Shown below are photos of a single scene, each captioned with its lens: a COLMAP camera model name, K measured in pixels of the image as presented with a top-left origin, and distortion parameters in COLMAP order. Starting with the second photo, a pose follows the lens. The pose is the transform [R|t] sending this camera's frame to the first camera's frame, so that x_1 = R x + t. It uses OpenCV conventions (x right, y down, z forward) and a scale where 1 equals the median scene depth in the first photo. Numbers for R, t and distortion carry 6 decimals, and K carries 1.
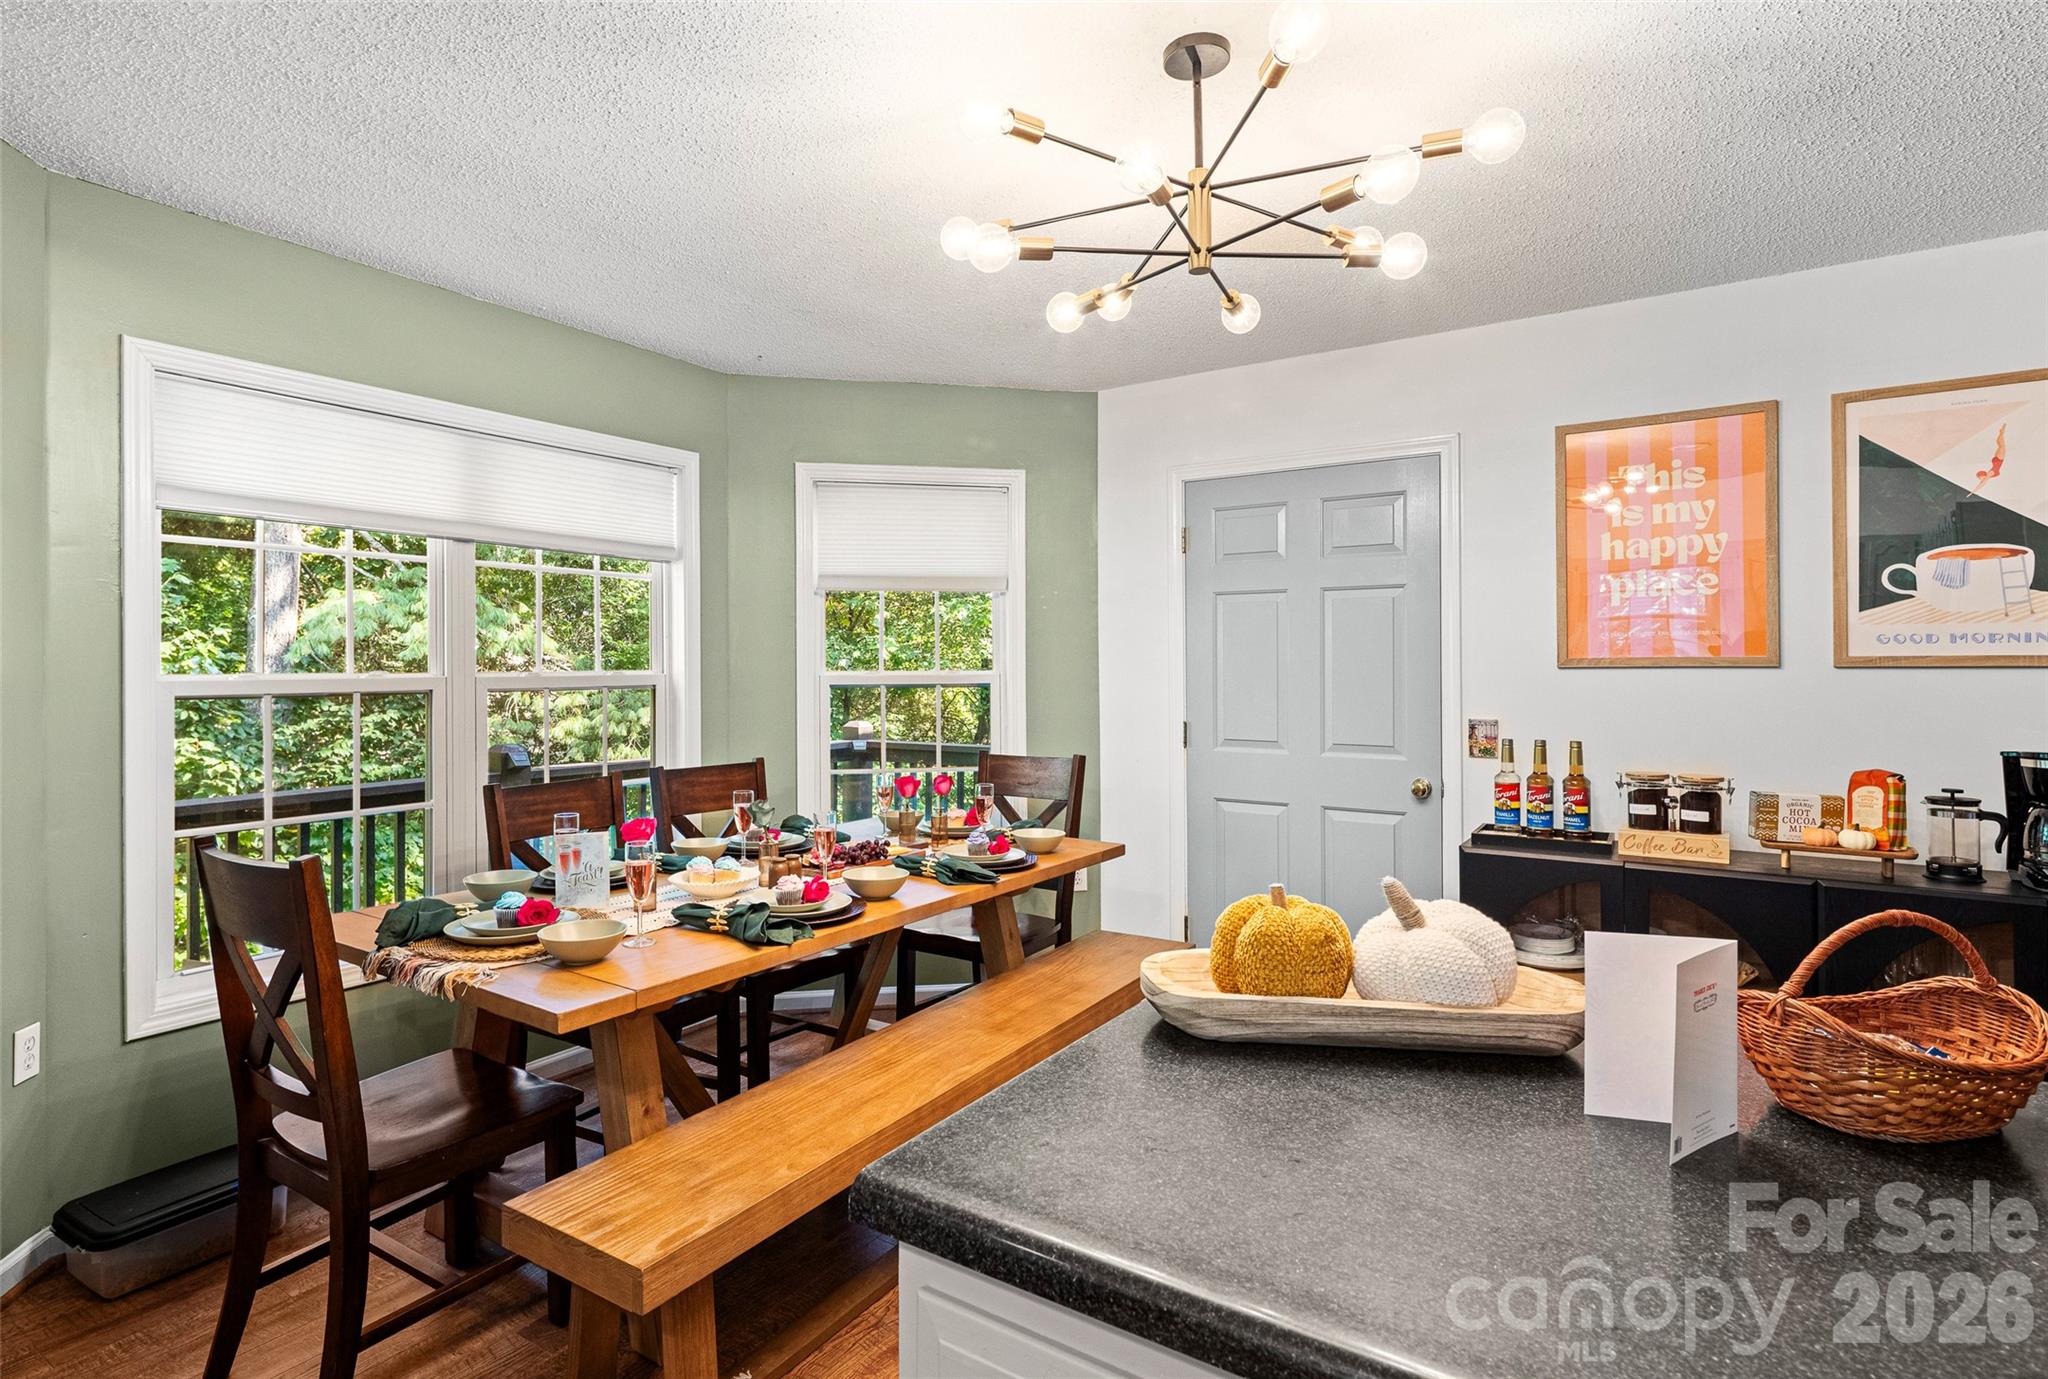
lens RADIAL K [[1022.4, 0, 1019.2], [0, 1022.4, 659.2], [0, 0, 1]] dist [0.011093, -0.001142]
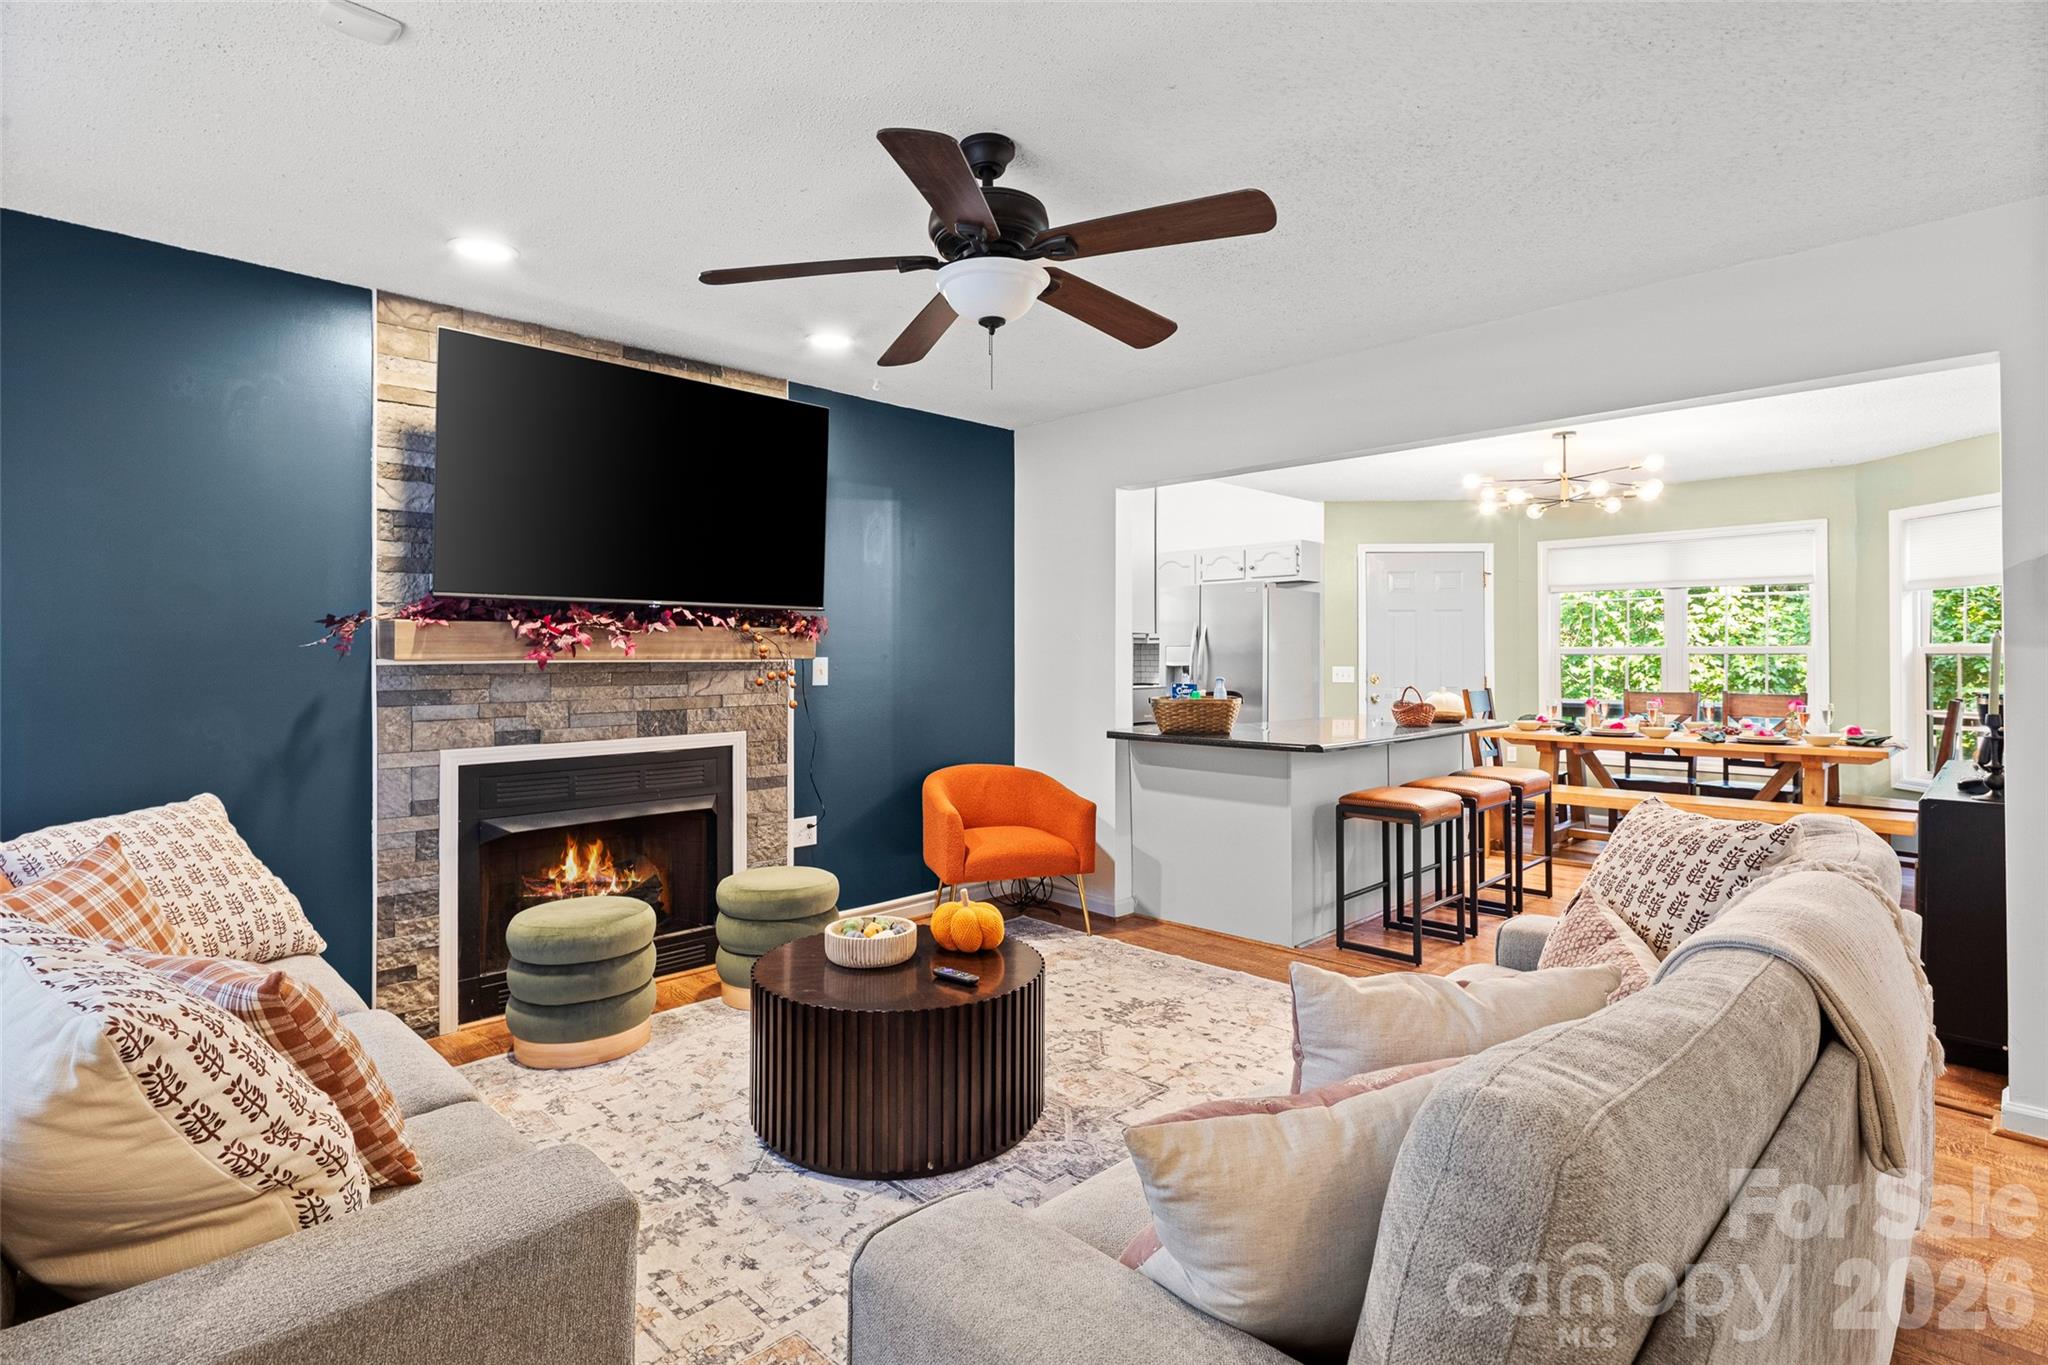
lens RADIAL K [[996.1, 0, 1022.7], [0, 996.1, 646.7], [0, 0, 1]] dist [0.001424, 0.000136]
pose [[-0.197413, -0.006652, -0.980298, 2.036149], [0.010774, 0.999902, -0.008955, 0.018357], [0.980261, -0.012330, -0.197322, 0.000954]]
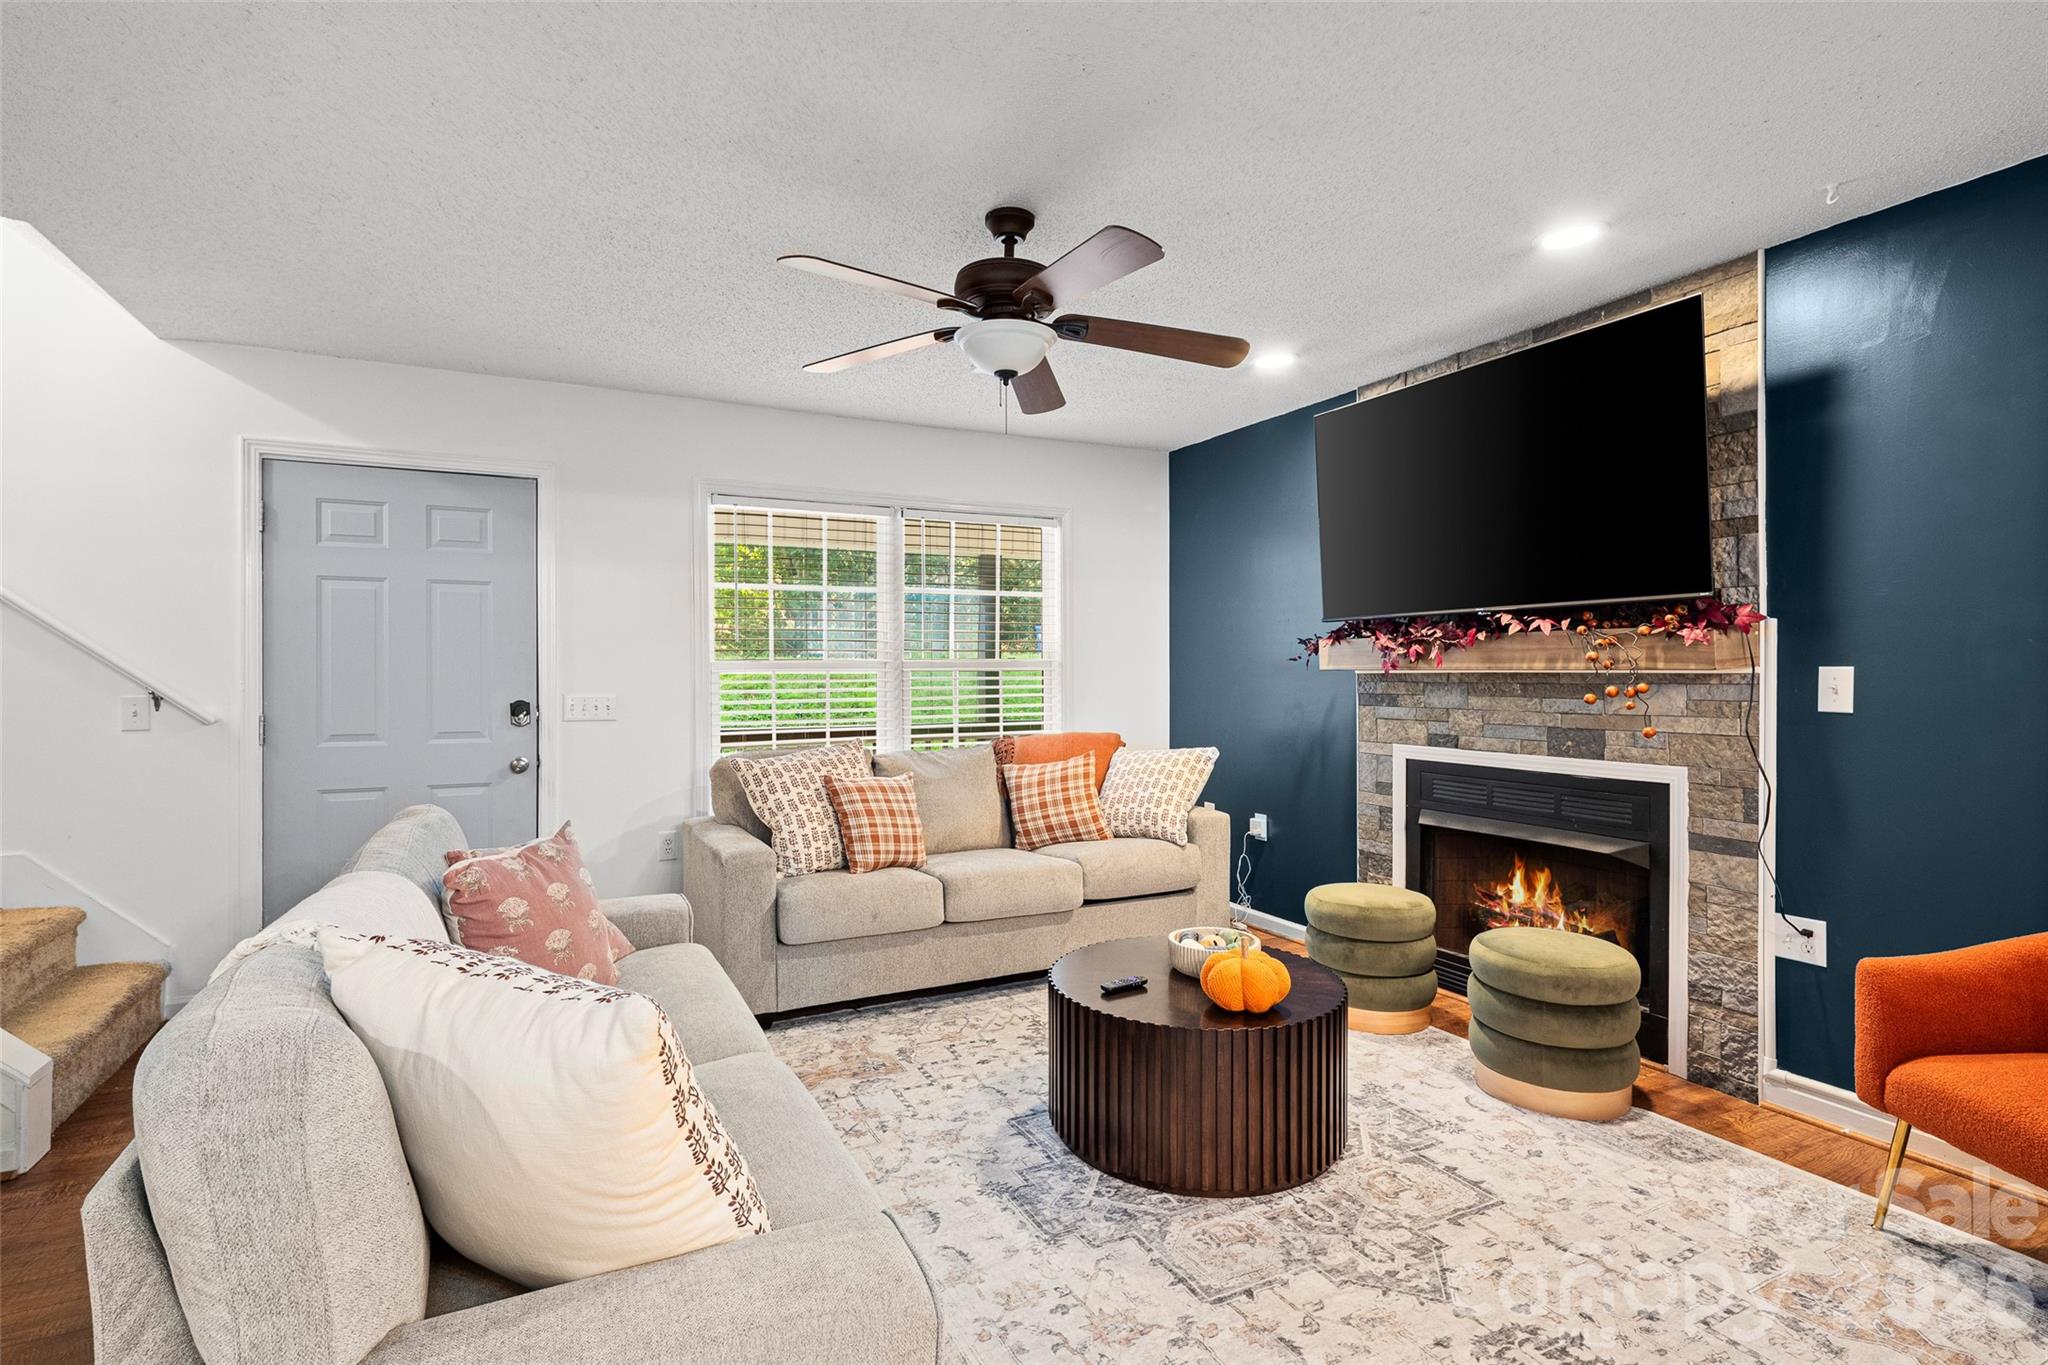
lens RADIAL K [[1005.8, 0, 1011.2], [0, 1005.8, 669.4], [0, 0, 1]] dist [0.018840, 0.000151]
pose [[-0.863571, 0.006775, 0.504181, 0.818130], [0.003239, 0.999964, -0.007889, 0.024903], [-0.504216, -0.005179, -0.863562, 0.596976]]
